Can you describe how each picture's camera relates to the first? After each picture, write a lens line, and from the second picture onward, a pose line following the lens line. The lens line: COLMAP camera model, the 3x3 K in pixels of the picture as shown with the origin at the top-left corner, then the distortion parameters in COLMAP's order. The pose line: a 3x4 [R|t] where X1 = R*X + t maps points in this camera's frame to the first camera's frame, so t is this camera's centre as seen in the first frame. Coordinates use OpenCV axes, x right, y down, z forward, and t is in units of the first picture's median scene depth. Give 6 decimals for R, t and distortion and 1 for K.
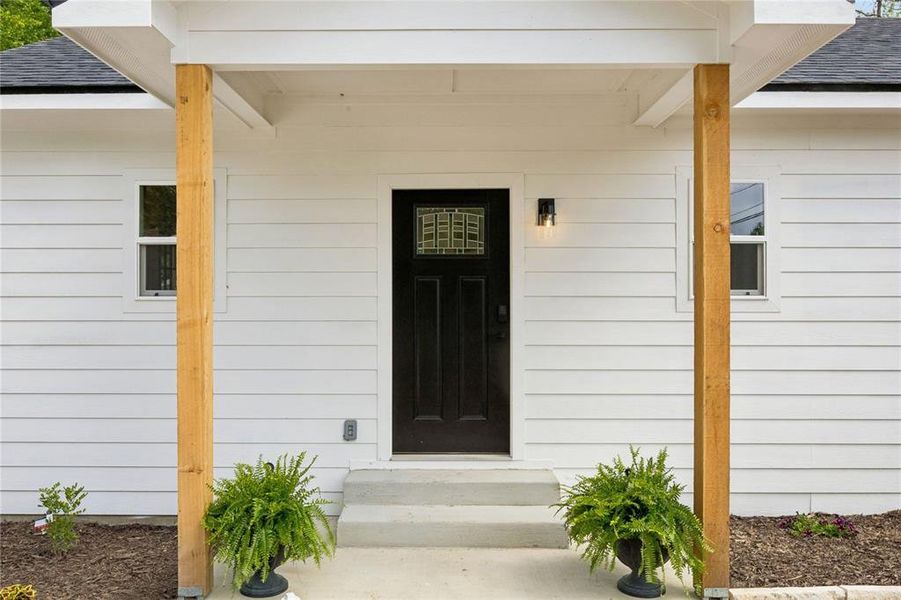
lens RADIAL K [[424.3, 0, 450.5], [0, 424.3, 300.0], [0, 0, 1]] dist [-0.001566, -0.000122]
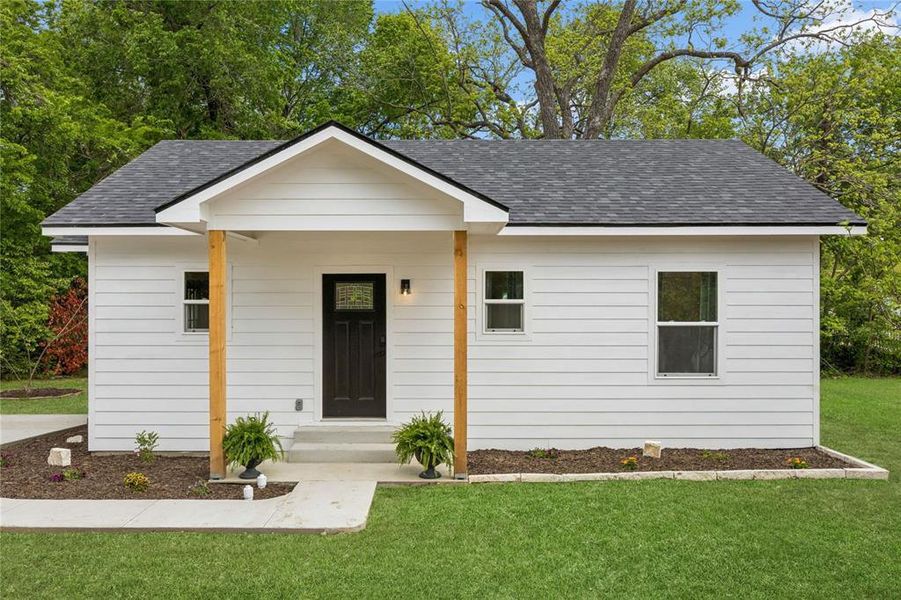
lens RADIAL K [[400.8, 0, 445.3], [0, 400.8, 303.1], [0, 0, 1]] dist [-0.000280, 0.000052]
pose [[0.999968, -0.000198, 0.007969, 0.408076], [0.000231, 0.999991, -0.004224, -0.135696], [-0.007969, 0.004225, 0.999959, -0.794137]]
